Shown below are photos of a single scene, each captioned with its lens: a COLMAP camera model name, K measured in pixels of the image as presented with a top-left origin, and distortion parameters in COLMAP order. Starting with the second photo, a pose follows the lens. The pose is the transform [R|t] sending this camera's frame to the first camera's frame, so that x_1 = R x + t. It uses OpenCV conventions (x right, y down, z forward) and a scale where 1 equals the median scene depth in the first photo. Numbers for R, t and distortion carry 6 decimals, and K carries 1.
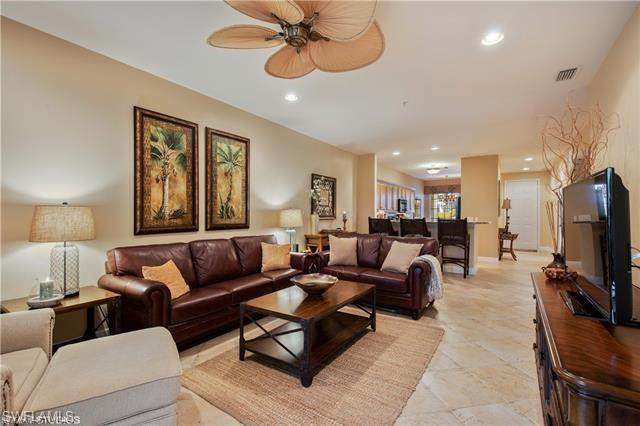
lens RADIAL K [[290.7, 0, 320.0], [0, 290.7, 213.0], [0, 0, 1]] dist [0.000691, 0.000325]
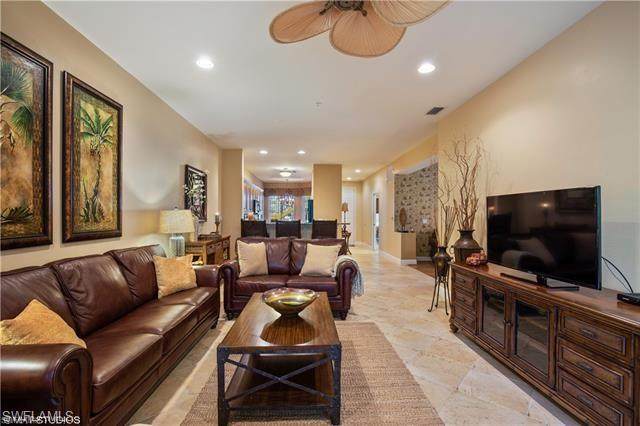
lens RADIAL K [[296.0, 0, 321.3], [0, 296.0, 218.9], [0, 0, 1]] dist [-0.033177, 0.000833]
pose [[0.804251, -0.003547, 0.594279, -0.300814], [-0.005521, 0.999894, 0.013441, -0.000248], [-0.594264, -0.014091, 0.804147, 0.191319]]
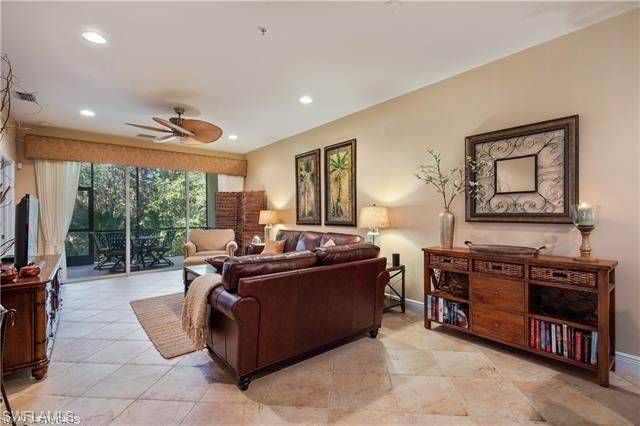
lens RADIAL K [[290.7, 0, 320.0], [0, 290.7, 213.0], [0, 0, 1]] dist [0.000691, 0.000325]
pose [[-0.294857, 0.000960, -0.955541, 0.839518], [0.012437, 0.999919, -0.002833, 0.006438], [0.955460, -0.012719, -0.294845, 1.300348]]
